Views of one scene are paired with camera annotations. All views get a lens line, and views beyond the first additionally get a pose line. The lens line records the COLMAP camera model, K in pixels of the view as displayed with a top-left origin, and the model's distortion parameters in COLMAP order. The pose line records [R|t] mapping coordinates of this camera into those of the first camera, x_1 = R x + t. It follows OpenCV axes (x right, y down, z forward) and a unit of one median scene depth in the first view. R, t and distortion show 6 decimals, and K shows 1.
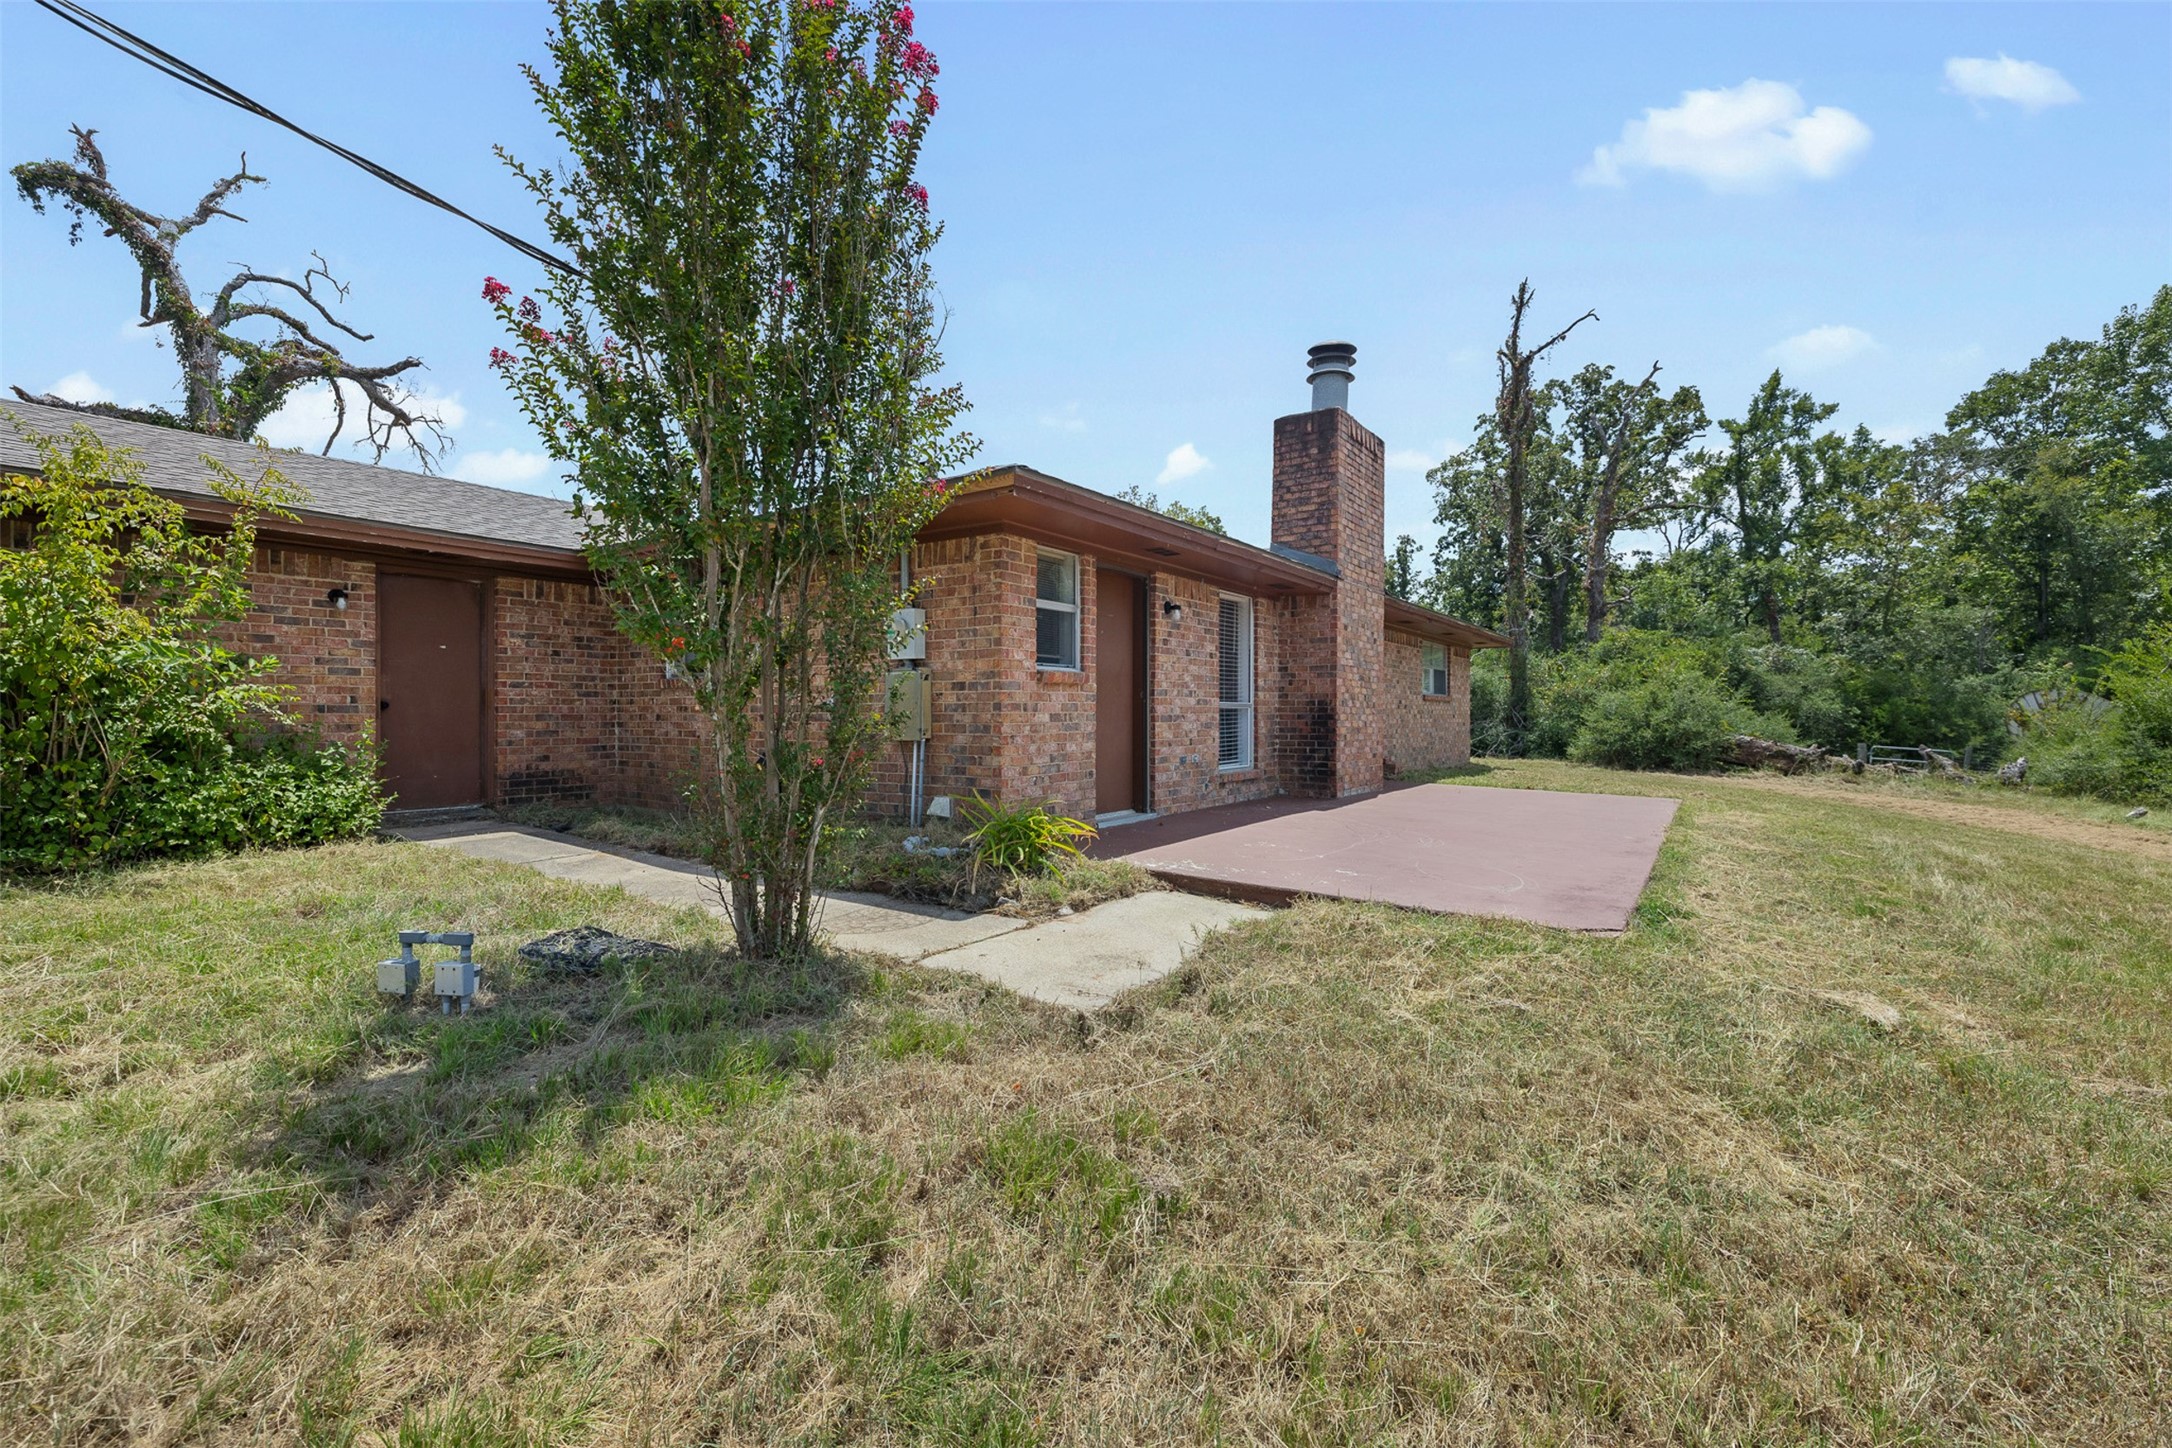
lens RADIAL K [[914.1, 0, 1091.4], [0, 914.1, 709.0], [0, 0, 1]] dist [-0.002319, -0.000529]
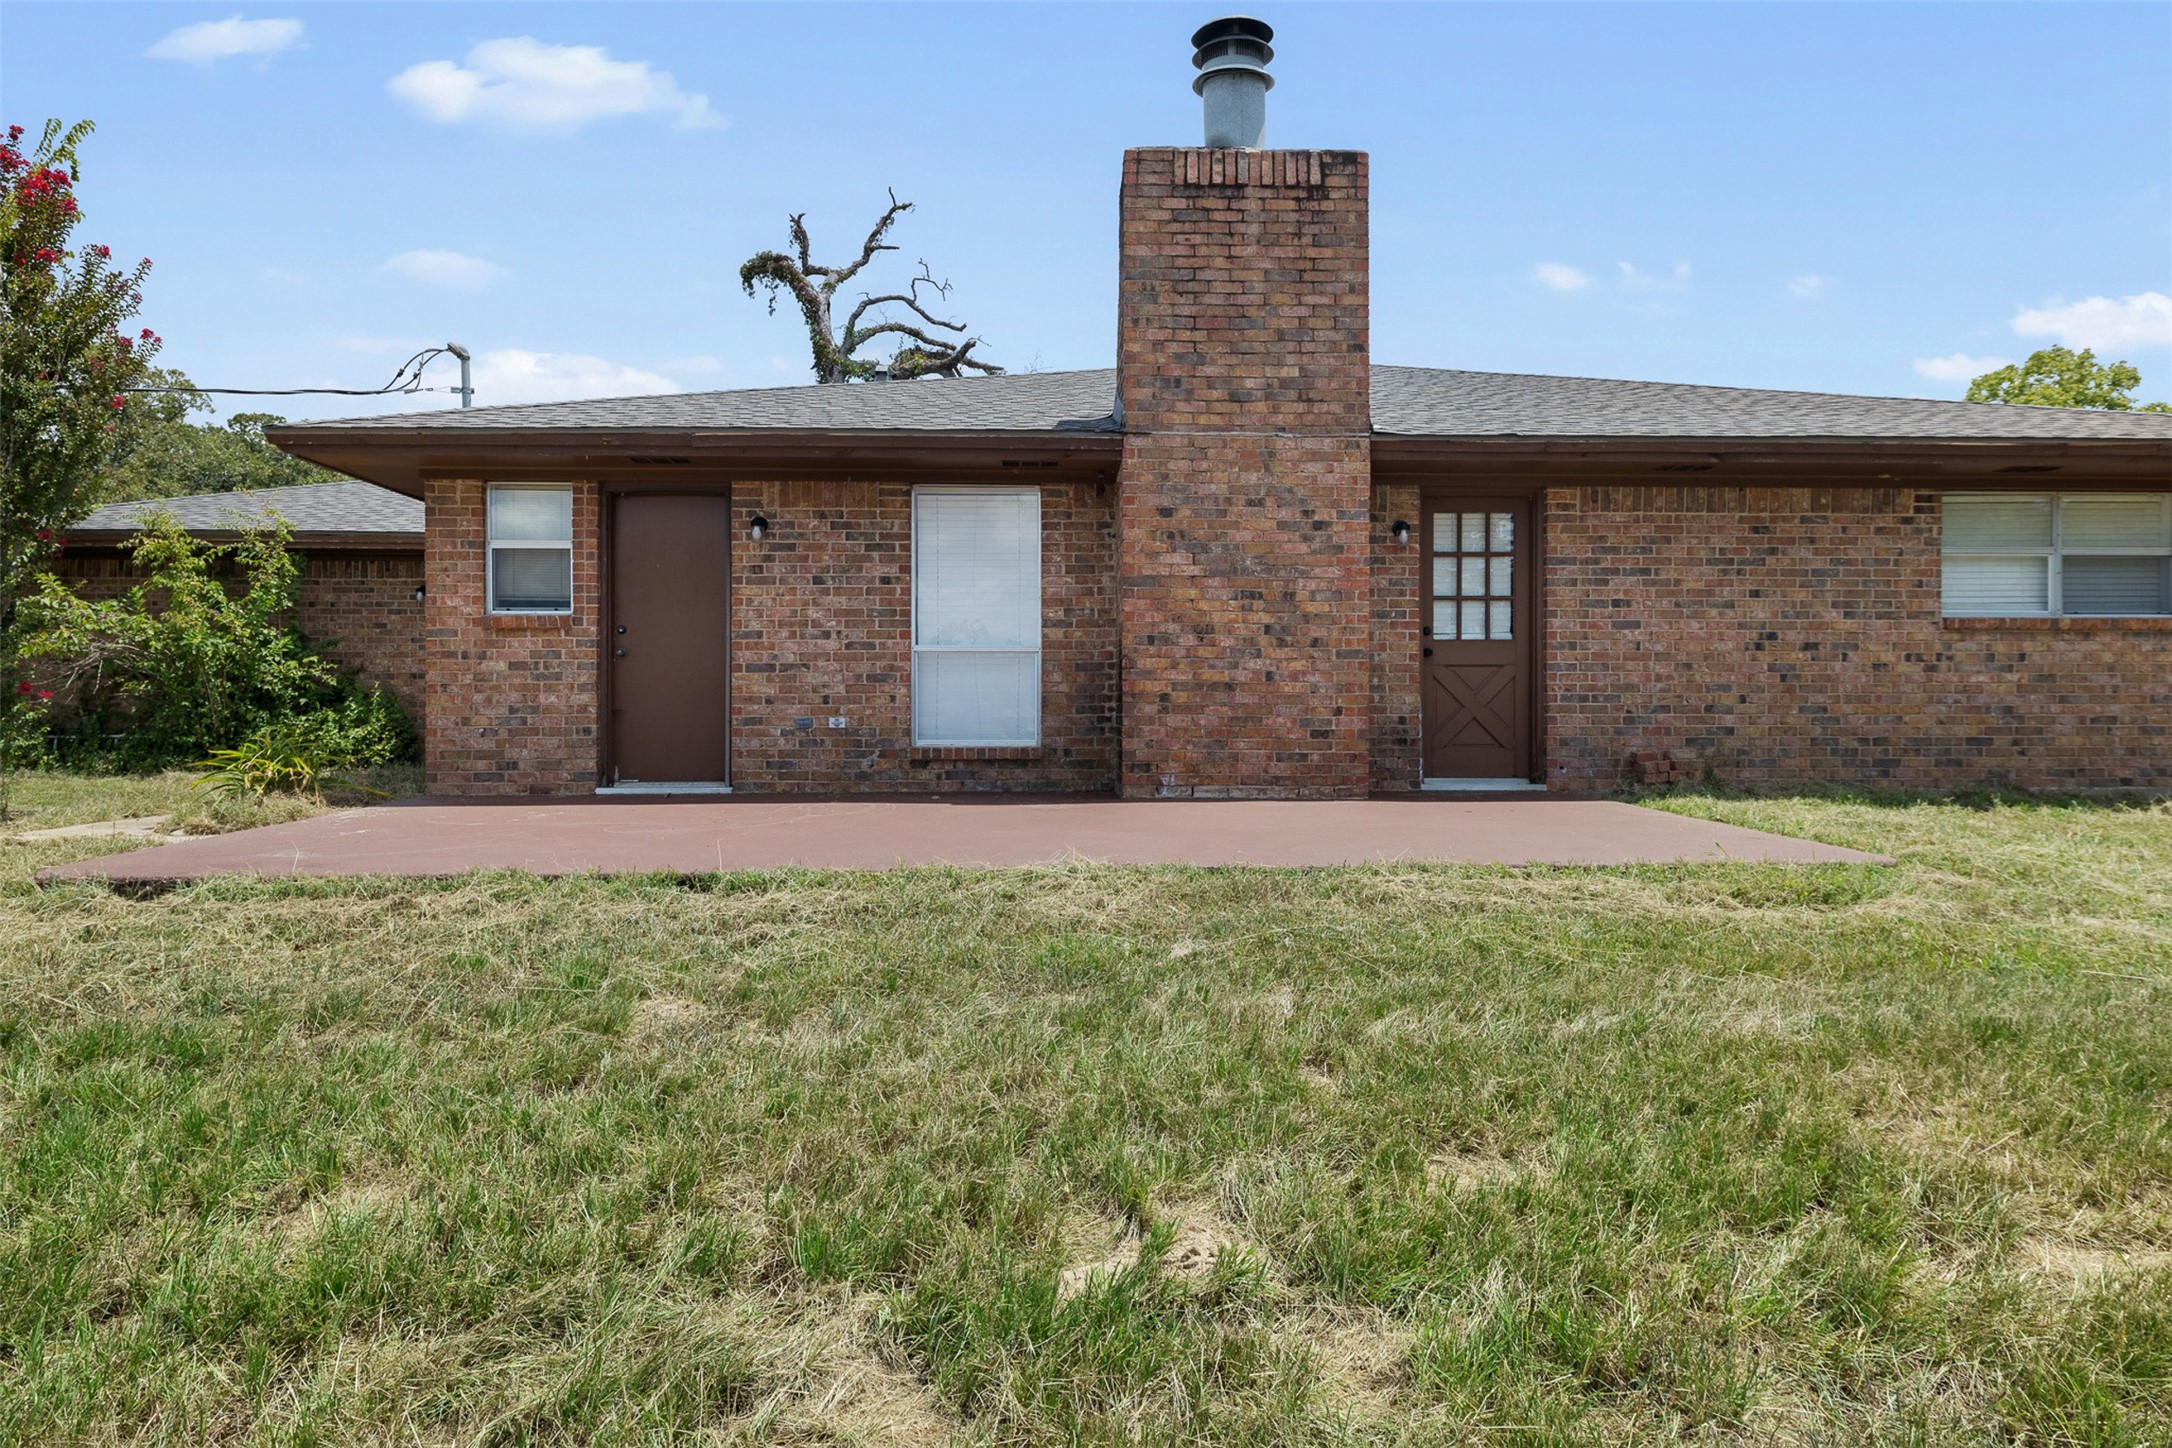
lens RADIAL K [[1312.9, 0, 1089.8], [0, 1312.9, 730.8], [0, 0, 1]] dist [-0.008997, 0.001070]
pose [[0.585311, 0.012413, -0.810714, 0.600322], [0.004460, 0.999818, 0.018529, 0.023228], [0.810796, -0.014461, 0.585150, 0.304915]]
